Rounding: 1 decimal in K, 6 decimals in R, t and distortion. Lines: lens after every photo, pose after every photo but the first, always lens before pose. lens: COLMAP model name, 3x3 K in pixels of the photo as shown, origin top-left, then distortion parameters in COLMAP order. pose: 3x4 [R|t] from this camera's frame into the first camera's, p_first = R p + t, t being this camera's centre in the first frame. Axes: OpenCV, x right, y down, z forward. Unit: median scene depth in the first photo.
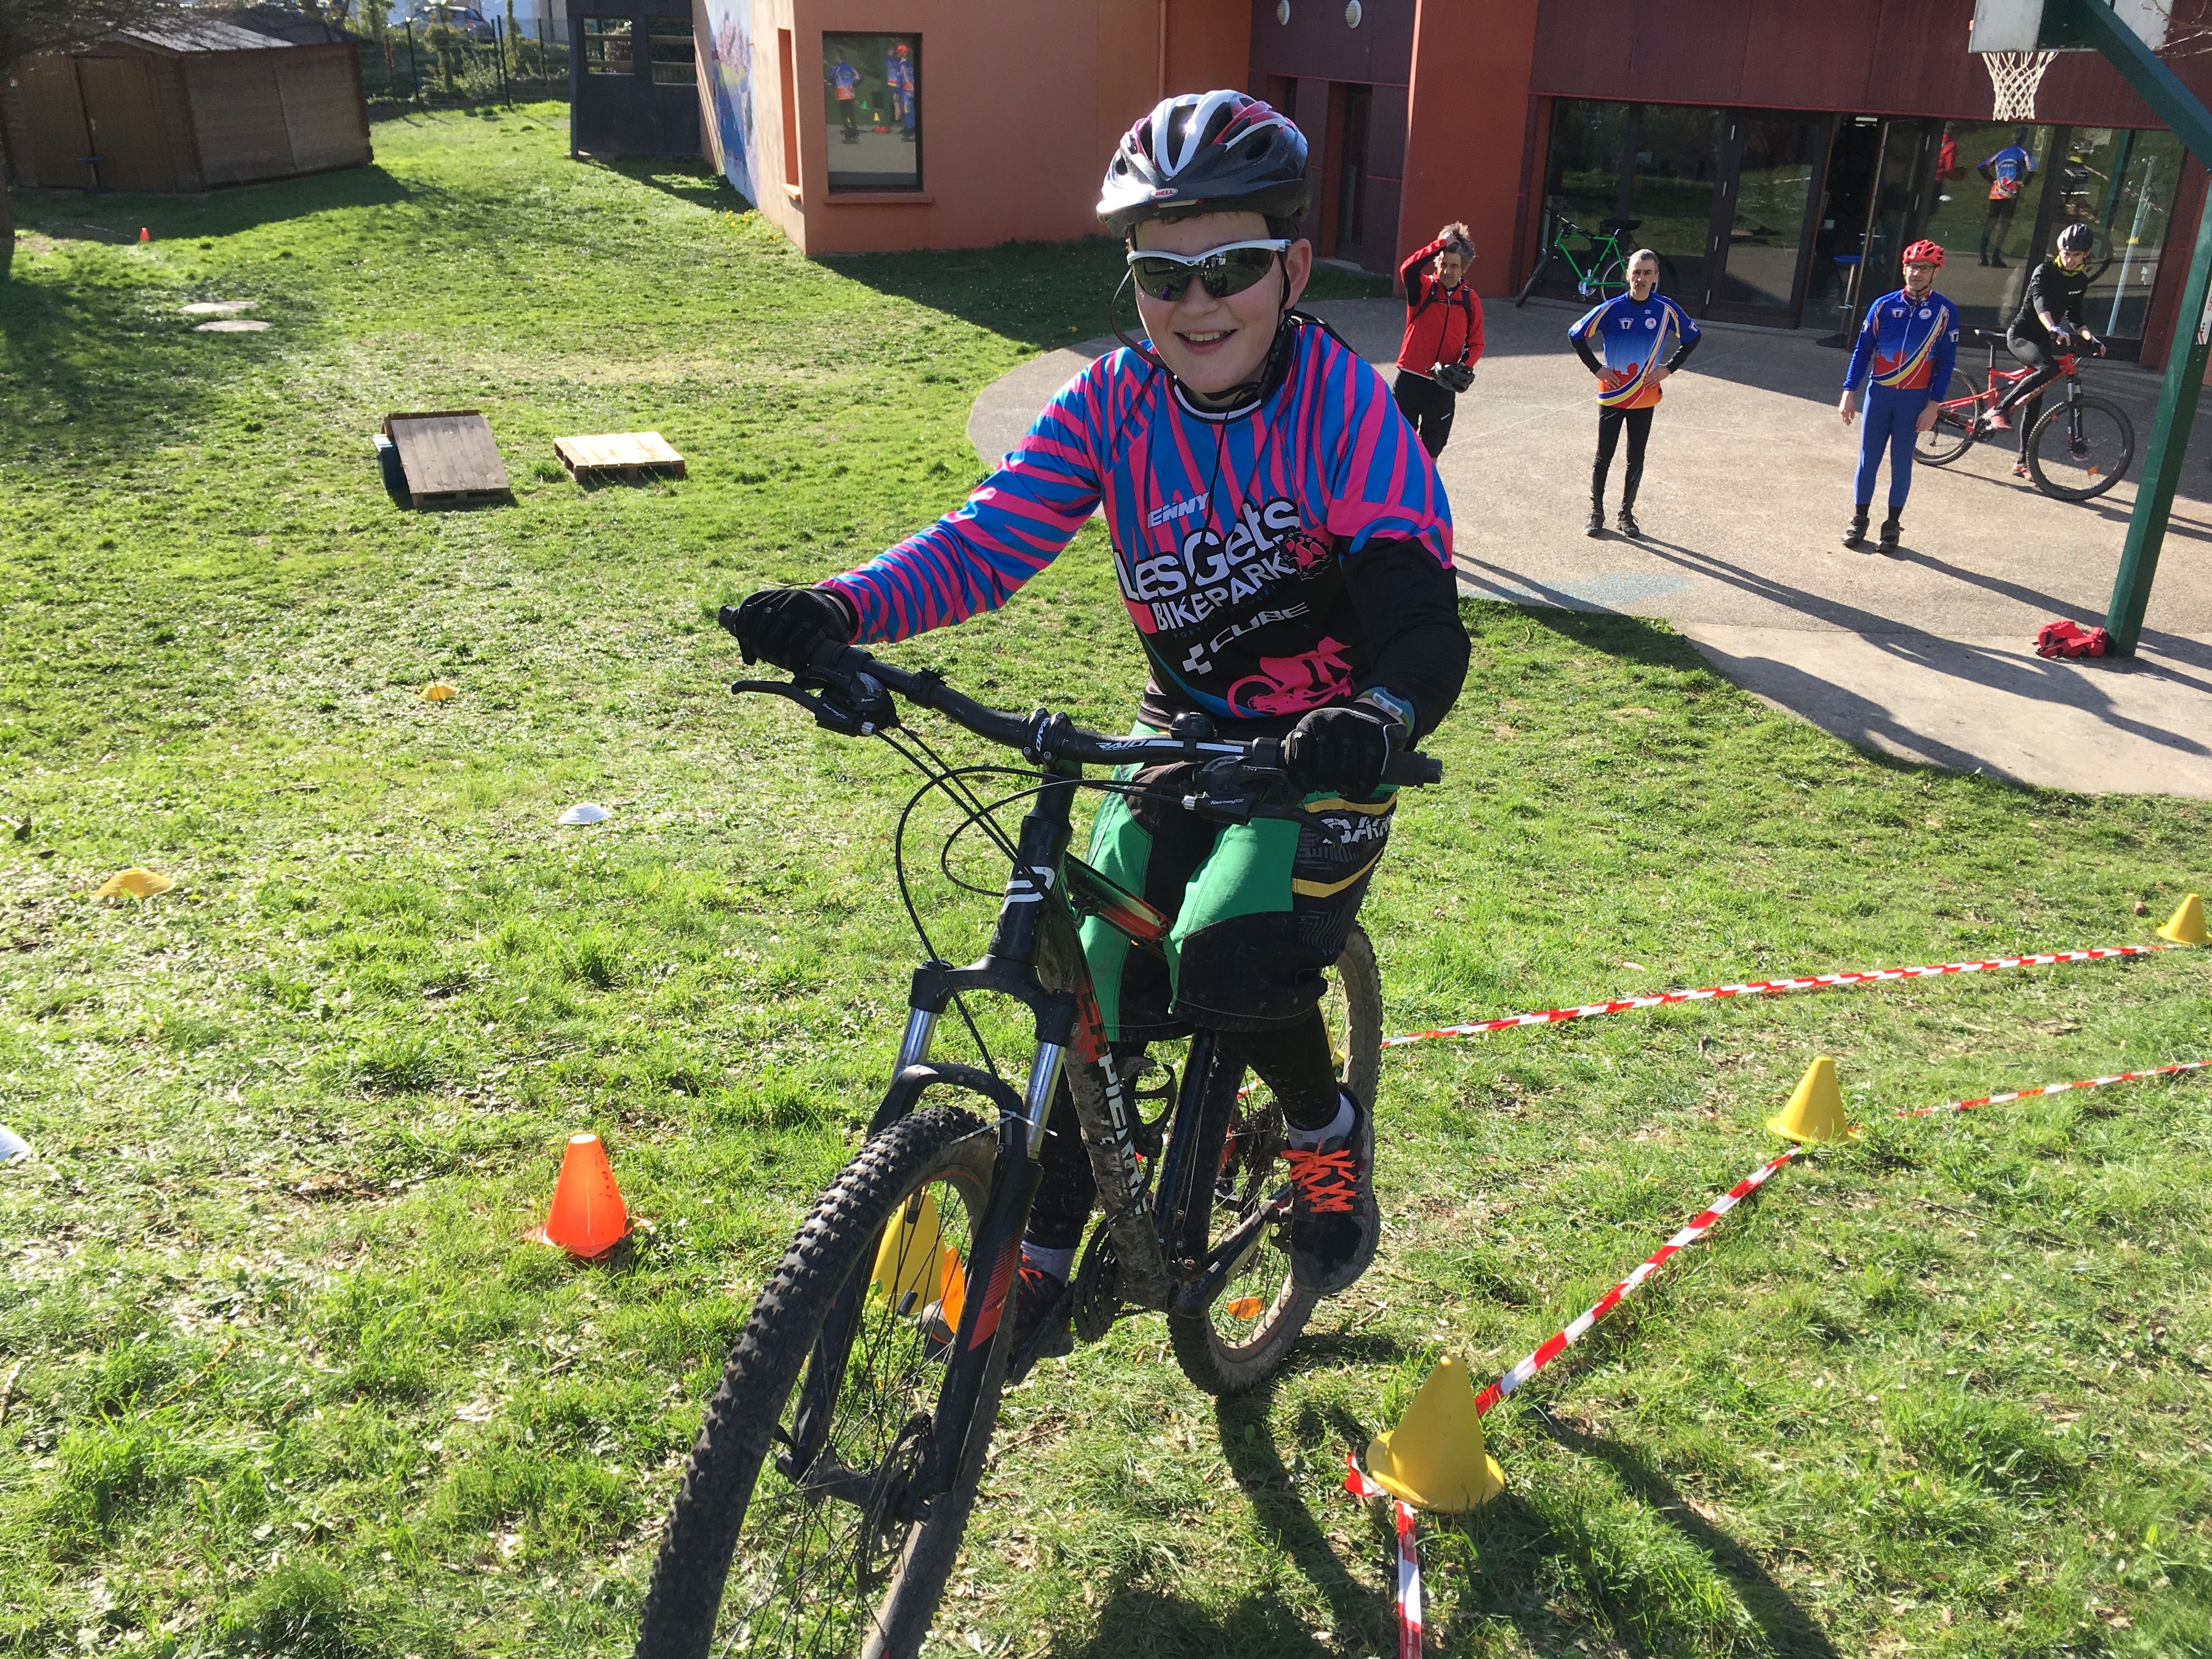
lens RADIAL K [[1891.3, 0, 1077.5], [0, 1891.3, 831.1], [0, 0, 1]] dist [0.090915, -0.136238]
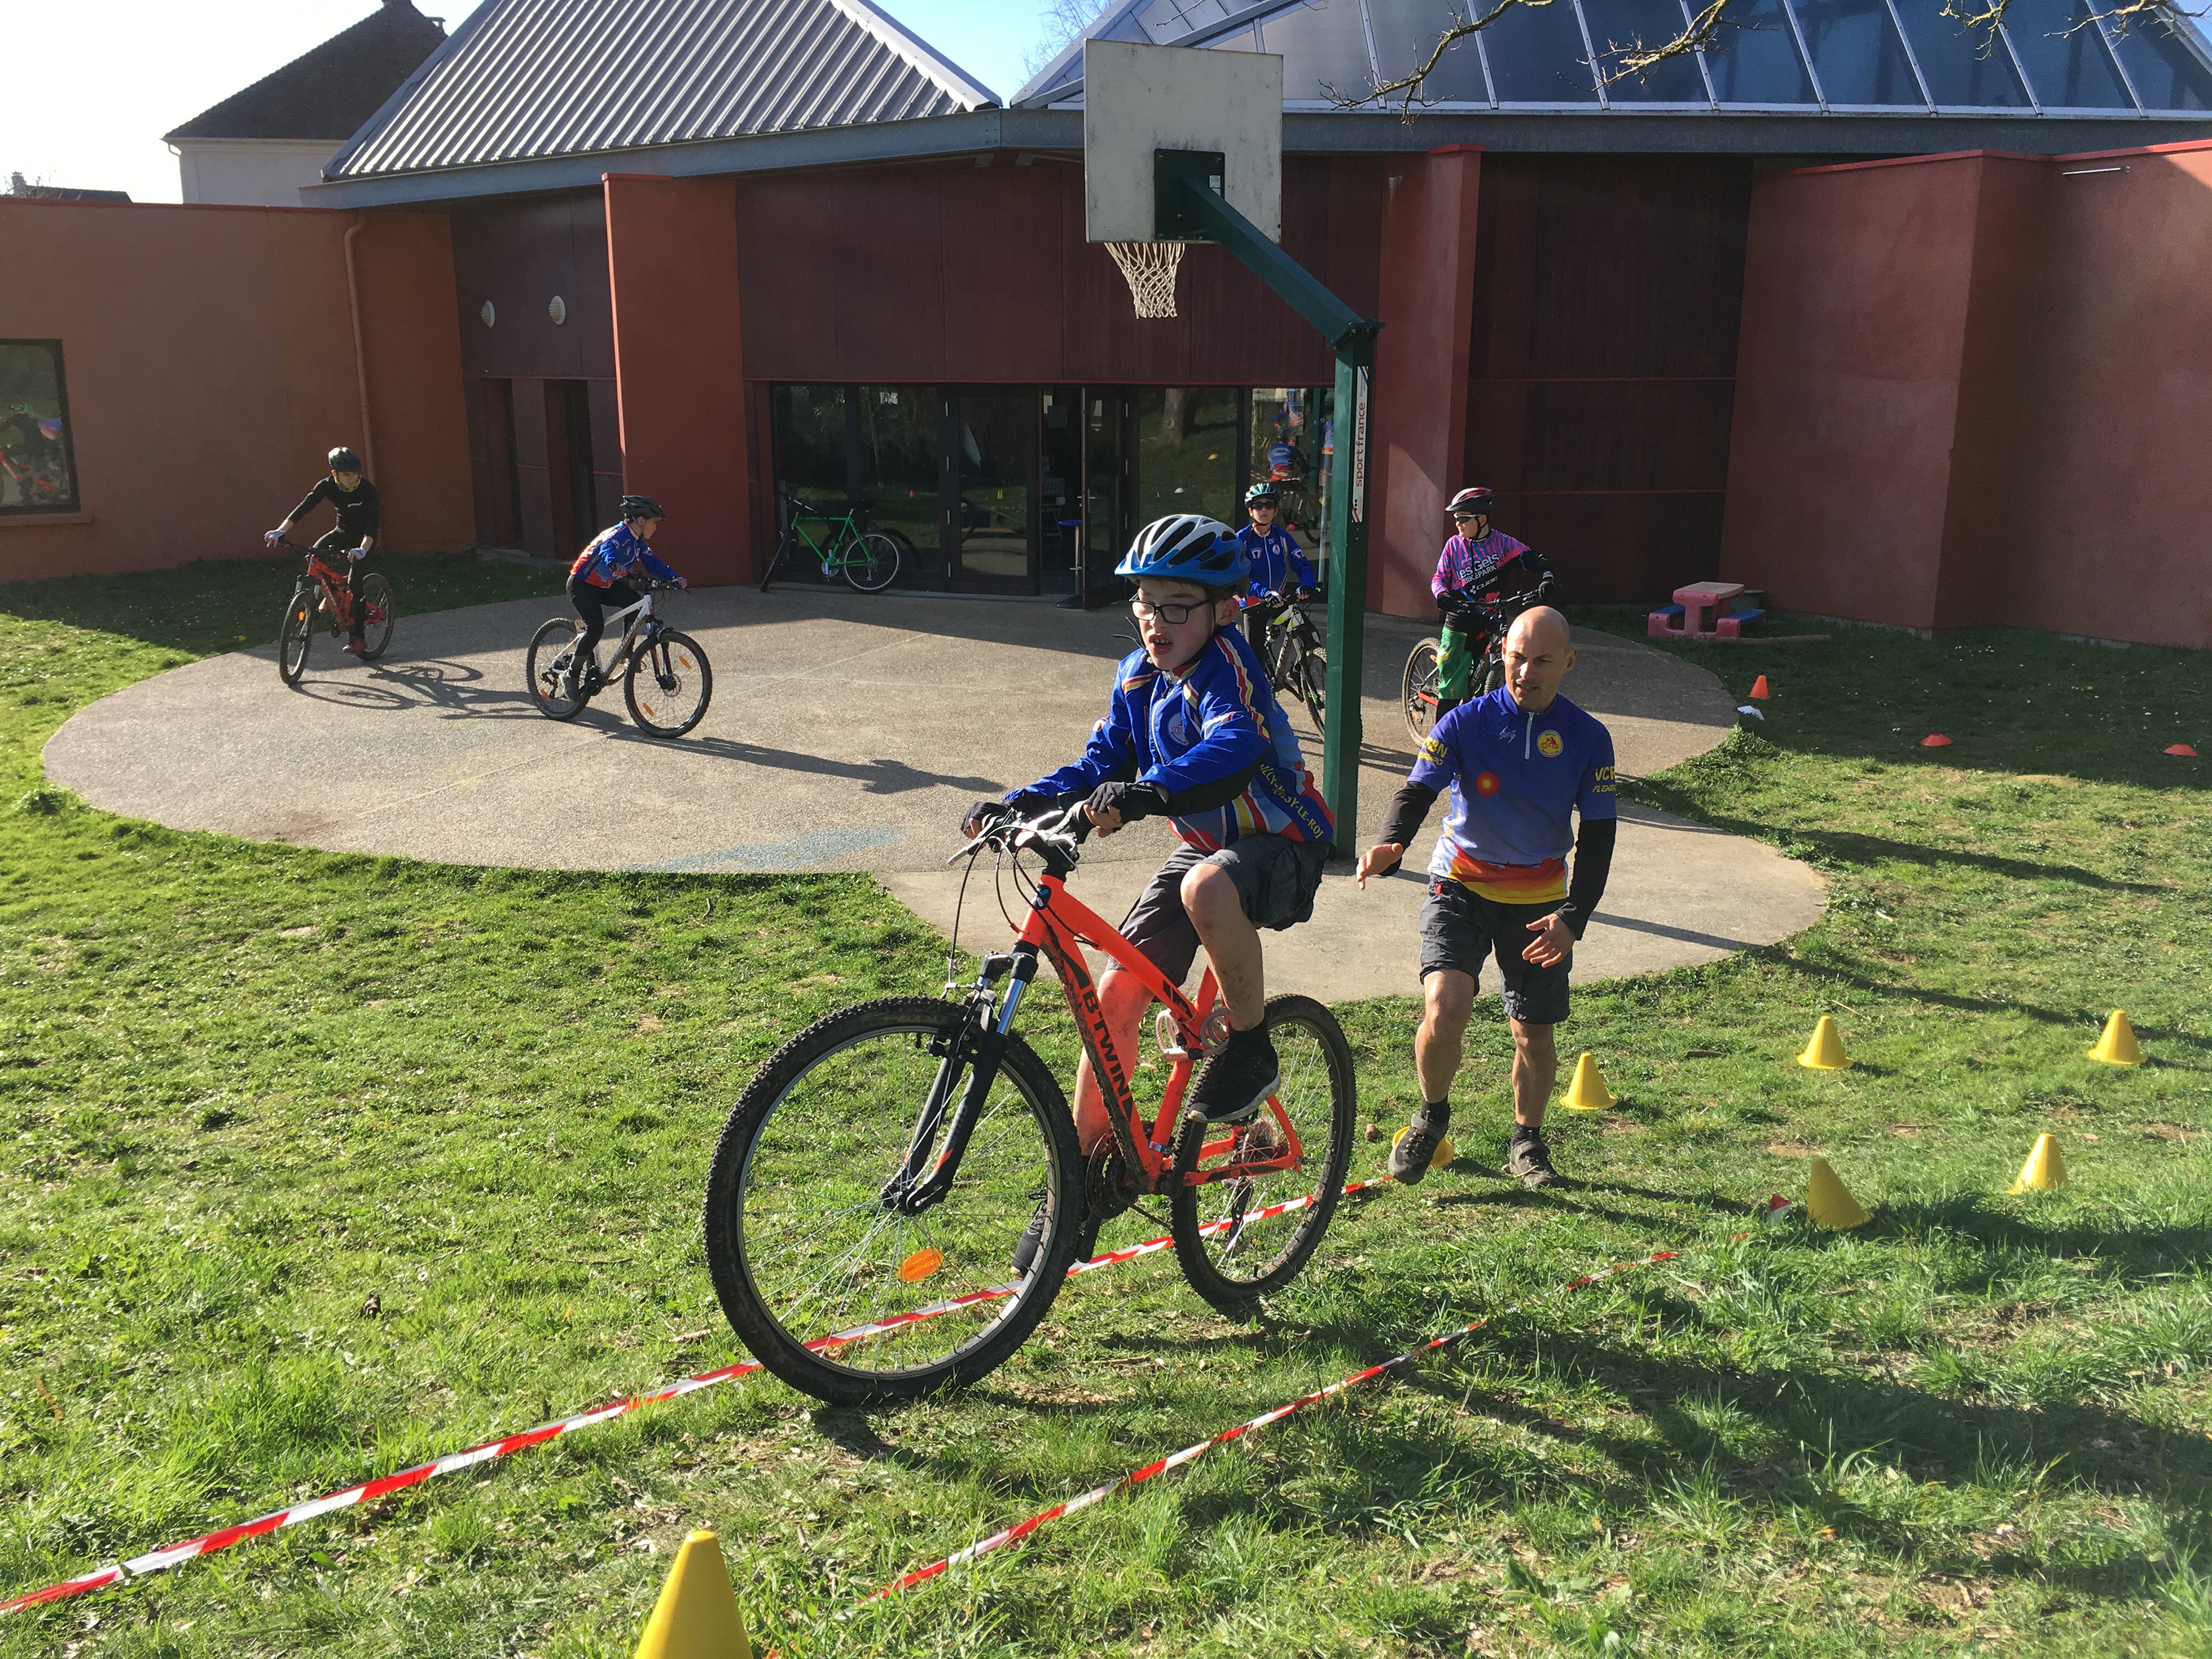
lens RADIAL K [[1899.4, 0, 1102.3], [0, 1899.4, 872.3], [0, 0, 1]] dist [0.077874, -0.065089]
pose [[0.939053, -0.103131, 0.327938, 0.148715], [0.151367, 0.980532, -0.125080, 0.012330], [-0.308654, 0.167096, 0.936382, 0.200910]]
